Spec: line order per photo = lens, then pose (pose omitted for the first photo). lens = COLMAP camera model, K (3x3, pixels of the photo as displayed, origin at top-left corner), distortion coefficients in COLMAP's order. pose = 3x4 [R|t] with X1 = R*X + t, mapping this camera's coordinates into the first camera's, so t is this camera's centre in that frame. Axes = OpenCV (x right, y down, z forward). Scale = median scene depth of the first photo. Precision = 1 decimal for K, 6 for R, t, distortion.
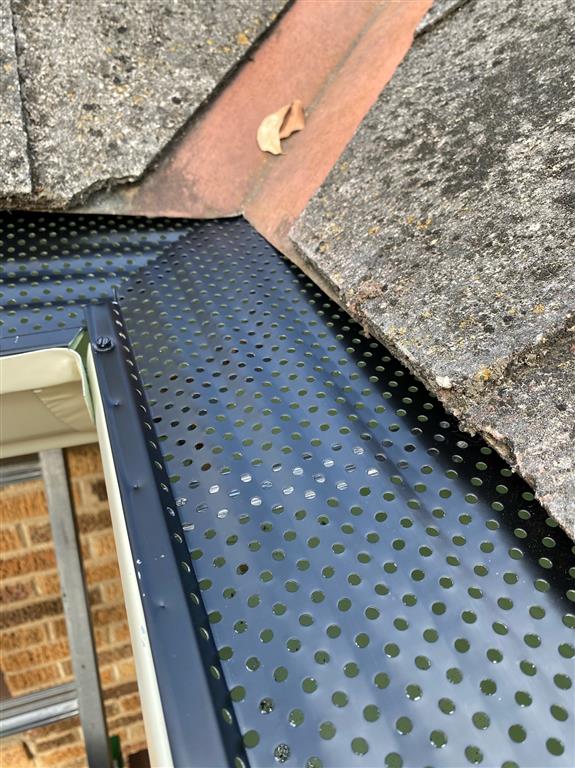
lens RADIAL K [[591.8, 0, 288.7], [0, 591.8, 385.3], [0, 0, 1]] dist [-0.003116, 0.003396]
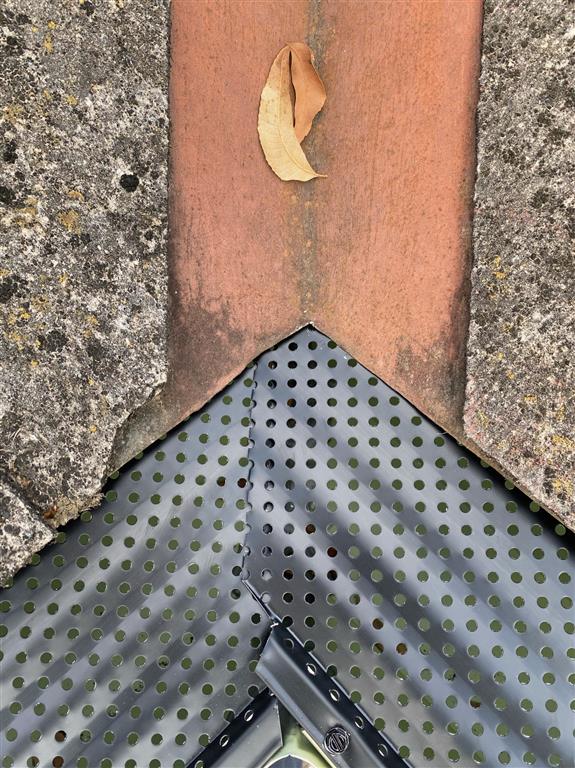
lens RADIAL K [[591.8, 0, 286.3], [0, 591.8, 384.8], [0, 0, 1]] dist [-0.003116, 0.003396]
pose [[0.914225, -0.399383, 0.068449, -0.178049], [0.295911, 0.773441, 0.560559, -0.622775], [-0.276819, -0.492222, 0.825281, 0.457780]]
